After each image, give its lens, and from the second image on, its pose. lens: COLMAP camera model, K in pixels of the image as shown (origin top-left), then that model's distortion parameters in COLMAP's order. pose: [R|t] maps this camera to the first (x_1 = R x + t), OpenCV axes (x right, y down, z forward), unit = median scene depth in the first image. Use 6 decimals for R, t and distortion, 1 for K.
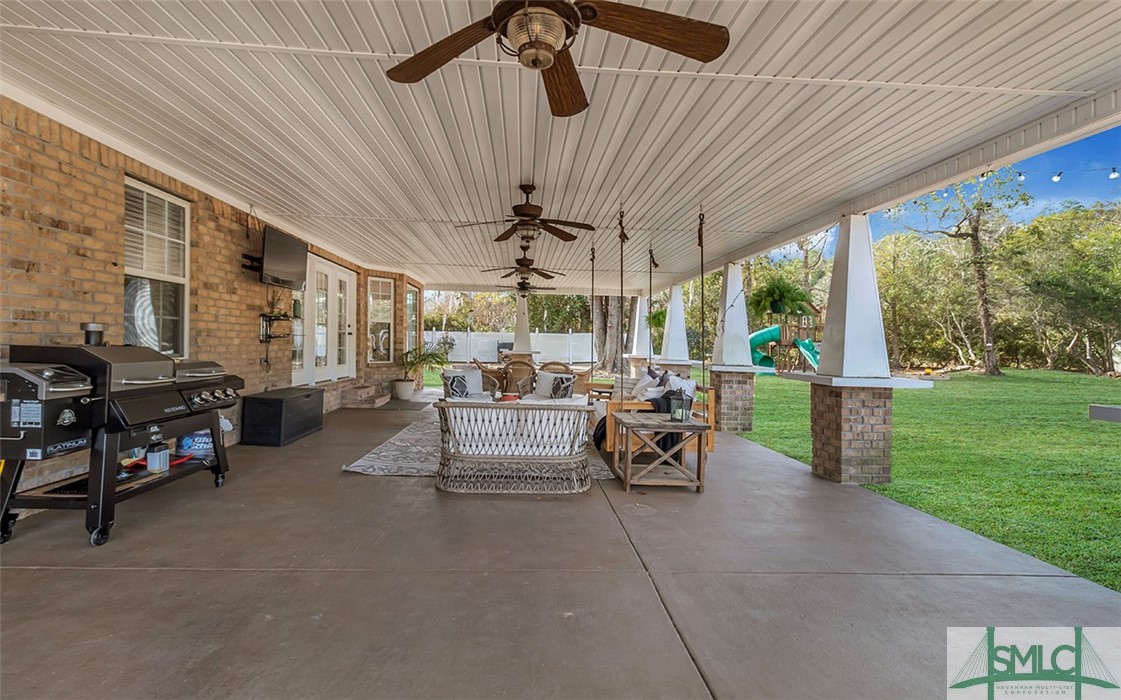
lens RADIAL K [[506.2, 0, 534.1], [0, 506.2, 337.9], [0, 0, 1]] dist [0.000998, 0.000108]
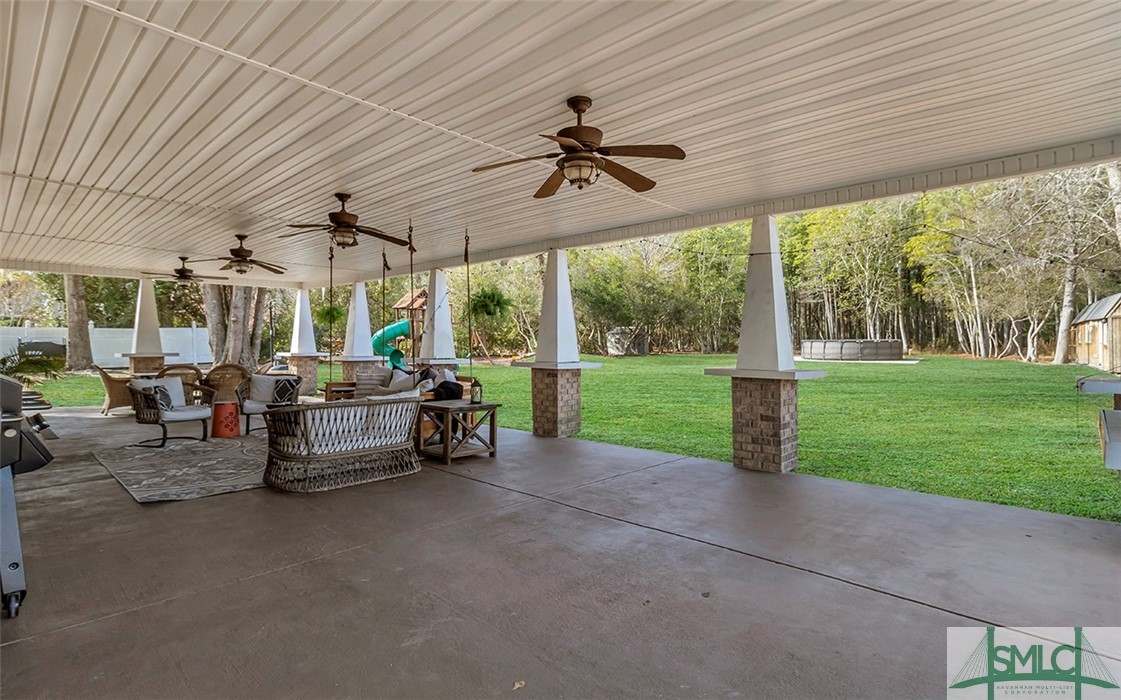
lens RADIAL K [[555.7, 0, 539.6], [0, 555.7, 323.8], [0, 0, 1]] dist [-0.001273, -0.001560]
pose [[0.728831, 0.001549, 0.684692, -0.482215], [0.007241, 0.999924, -0.009970, -0.017117], [-0.684656, 0.012224, 0.728764, -0.107615]]
